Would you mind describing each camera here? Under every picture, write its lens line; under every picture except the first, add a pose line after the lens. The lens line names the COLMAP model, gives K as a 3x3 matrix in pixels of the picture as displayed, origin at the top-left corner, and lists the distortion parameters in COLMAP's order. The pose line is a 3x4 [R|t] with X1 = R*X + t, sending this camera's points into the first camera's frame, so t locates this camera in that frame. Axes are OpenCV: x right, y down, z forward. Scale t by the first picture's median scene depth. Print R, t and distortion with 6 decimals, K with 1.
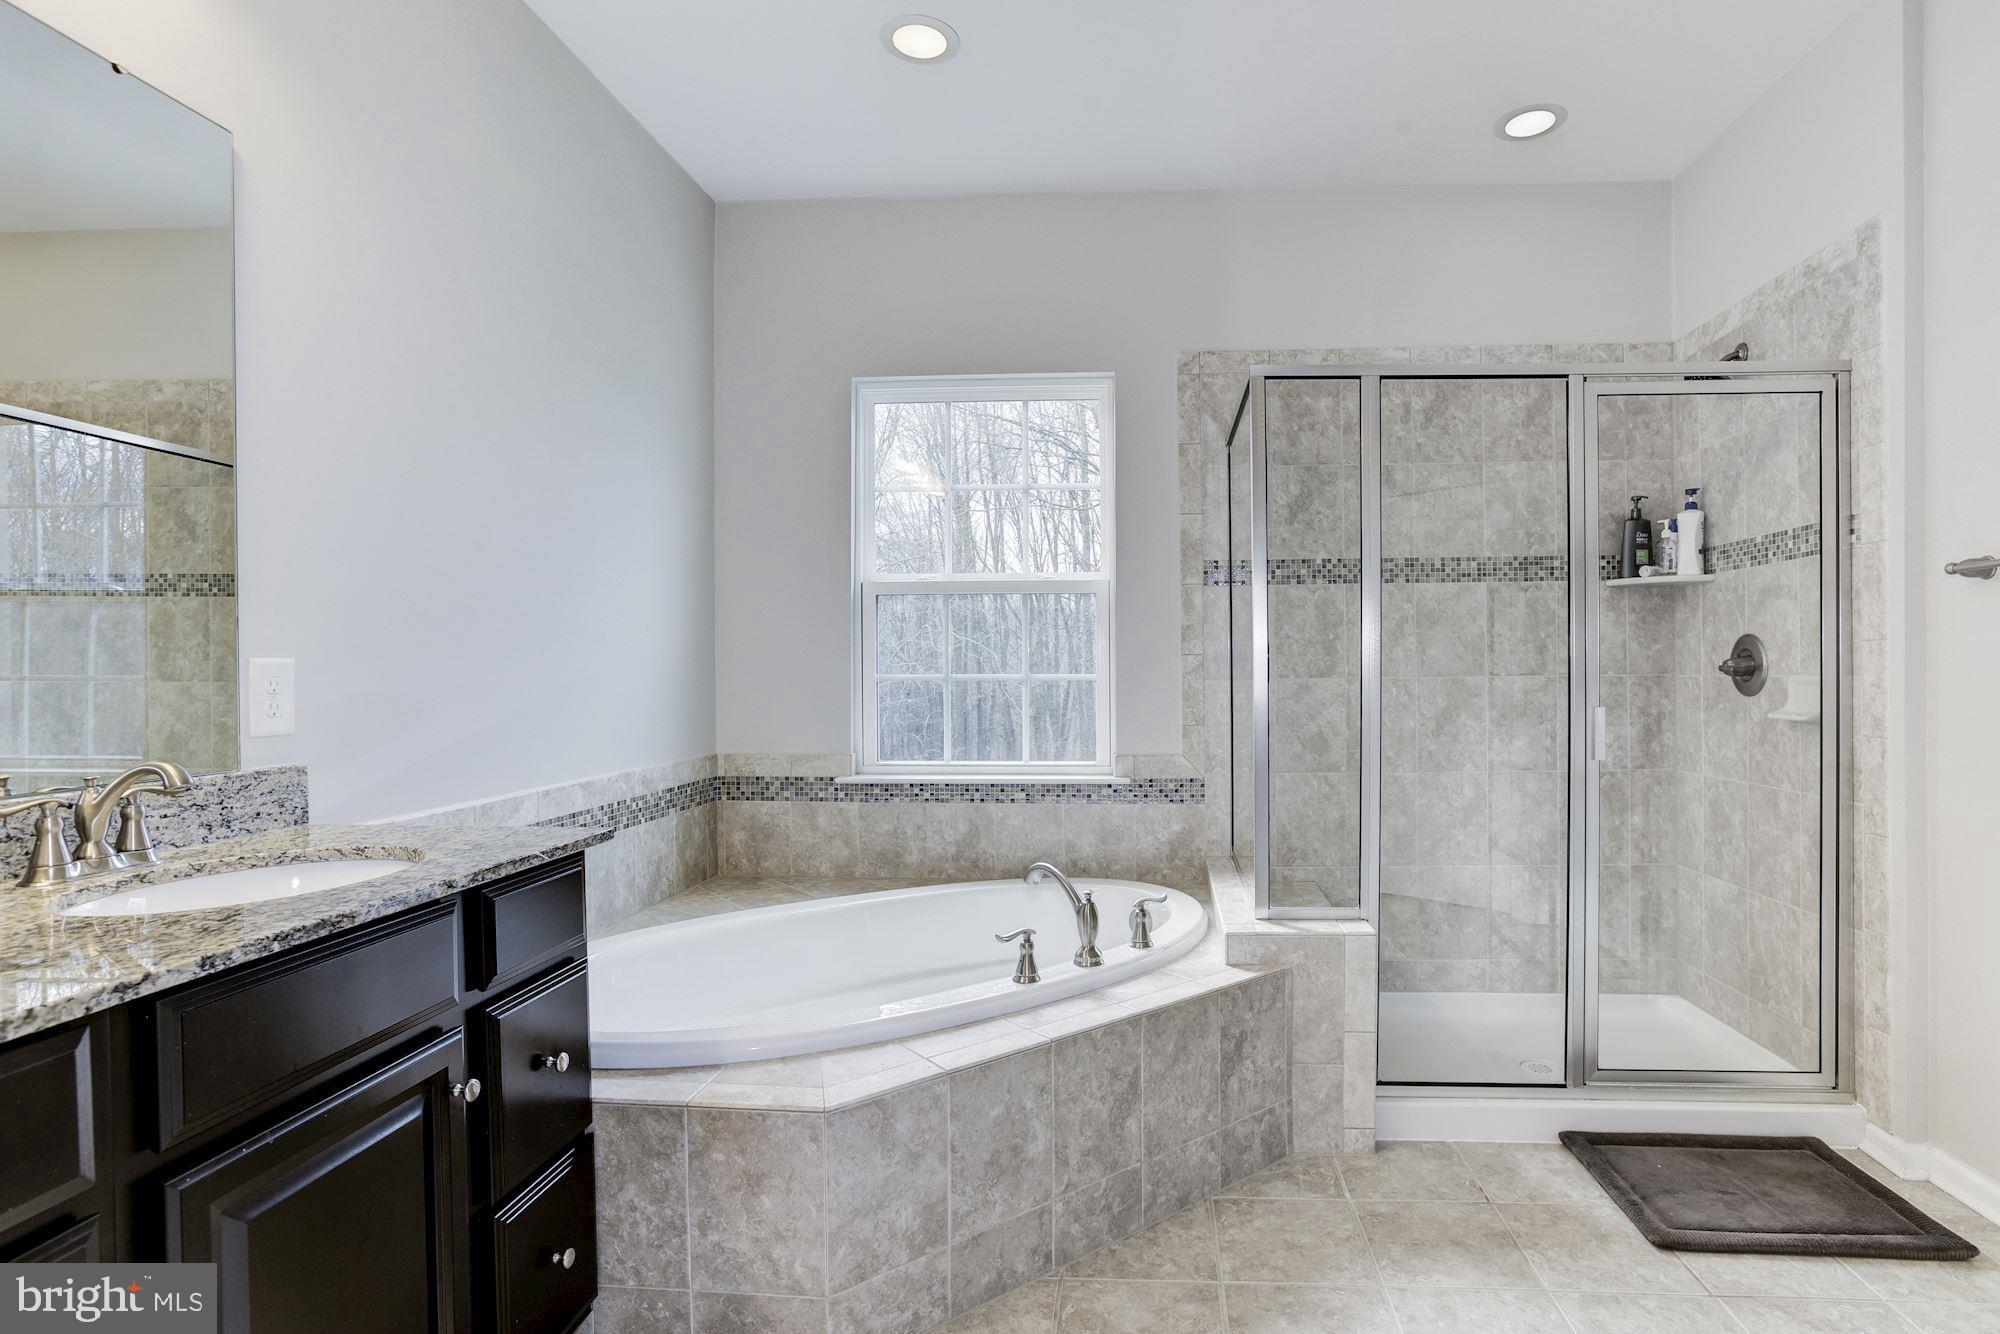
lens RADIAL K [[1017.4, 0, 1048.5], [0, 1017.4, 666.6], [0, 0, 1]] dist [-0.069489, 0.043807]
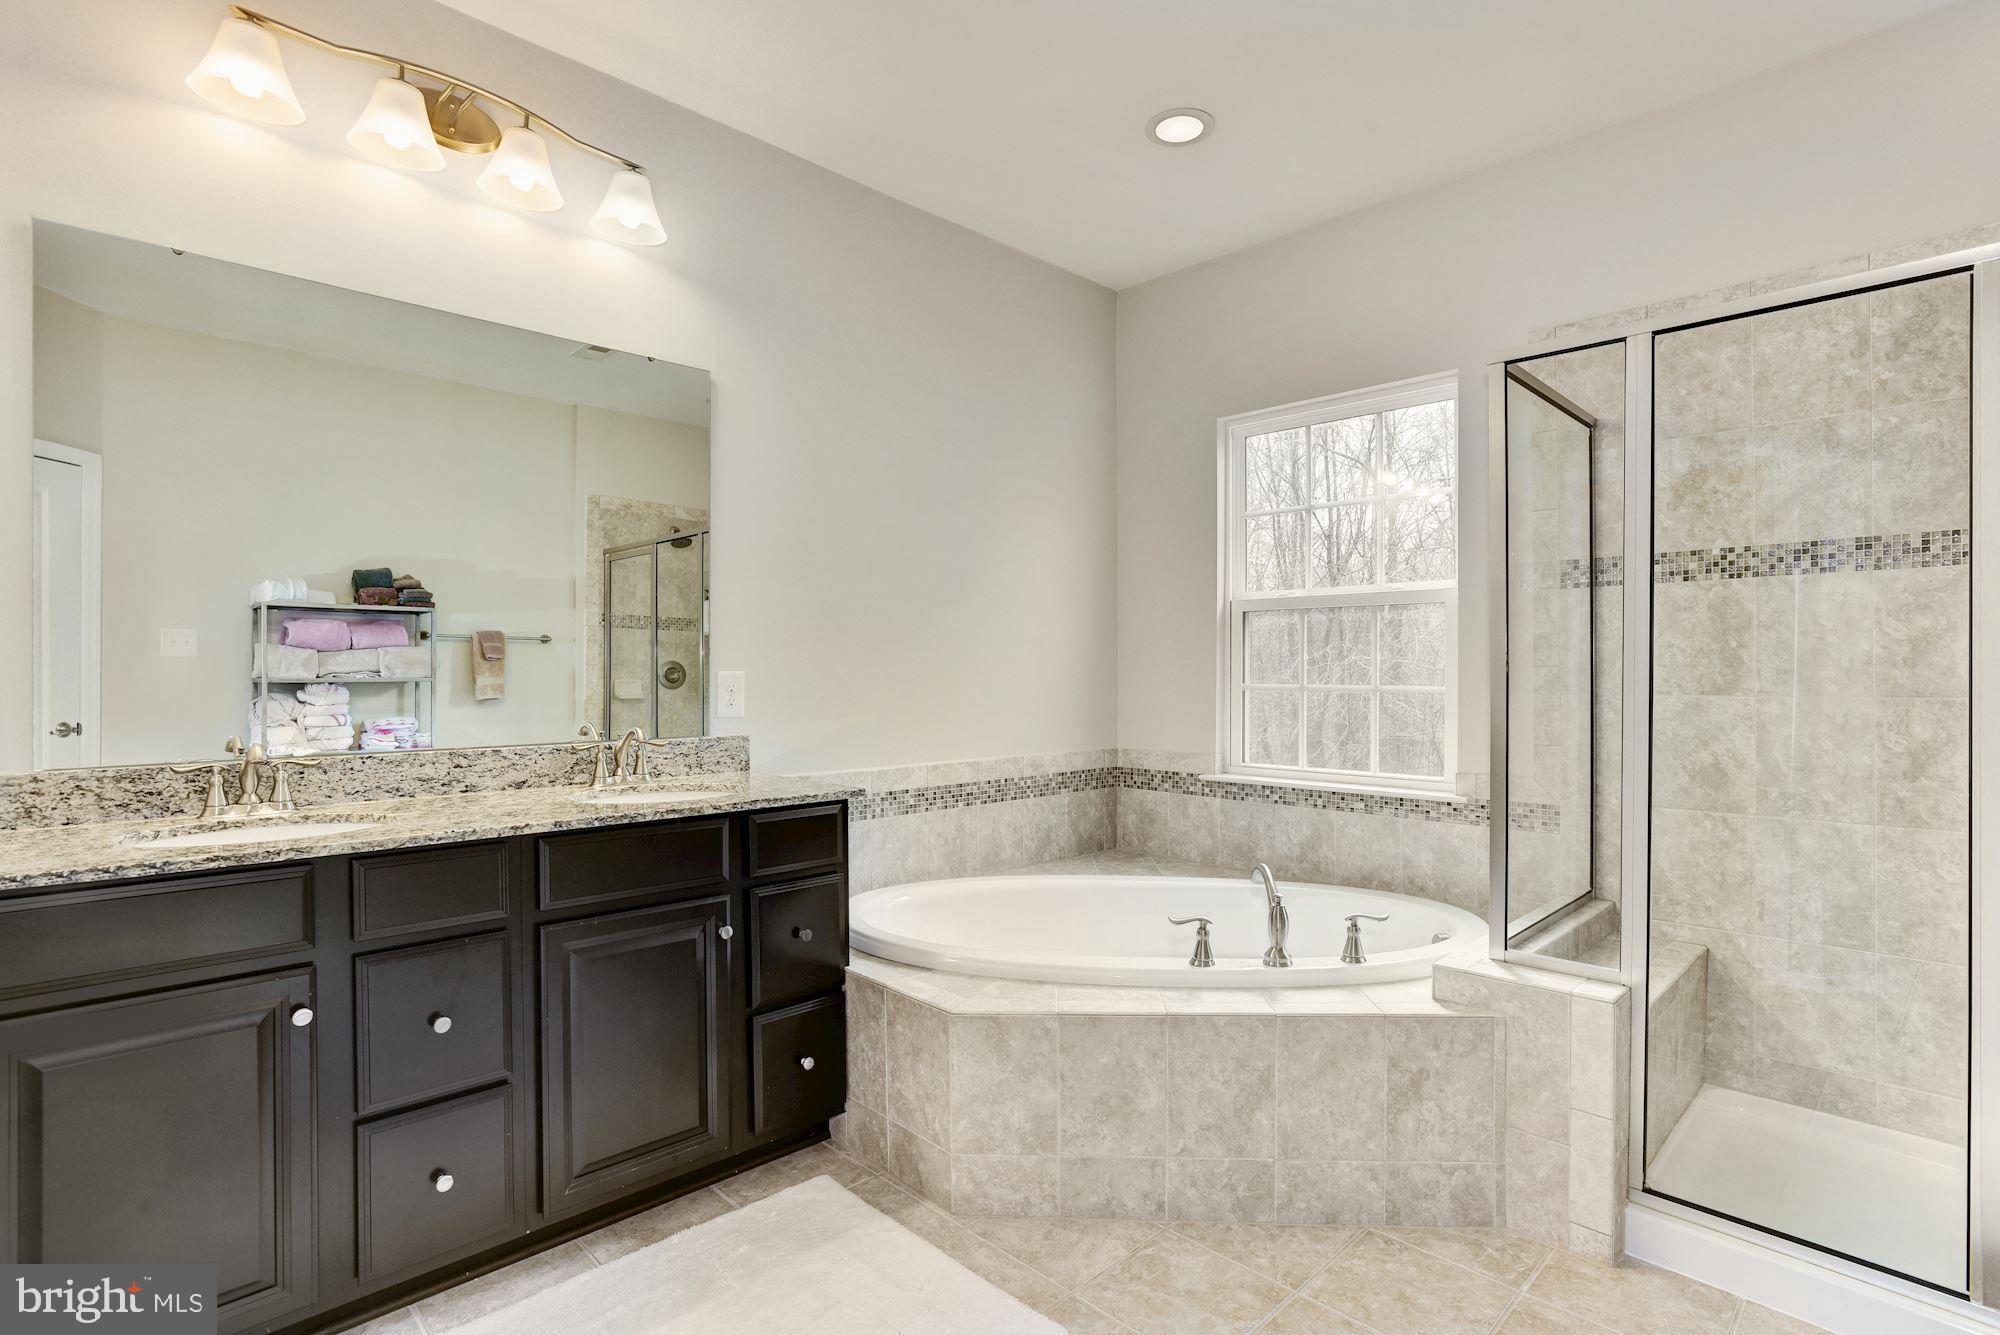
lens RADIAL K [[974.5, 0, 1000.0], [0, 974.5, 667.5], [0, 0, 1]] dist [-0.051886, 0.028341]
pose [[0.734384, 0.001759, -0.678732, 0.490611], [-0.003817, 0.999992, -0.001538, -0.010502], [0.678724, 0.003720, 0.734384, 0.065933]]
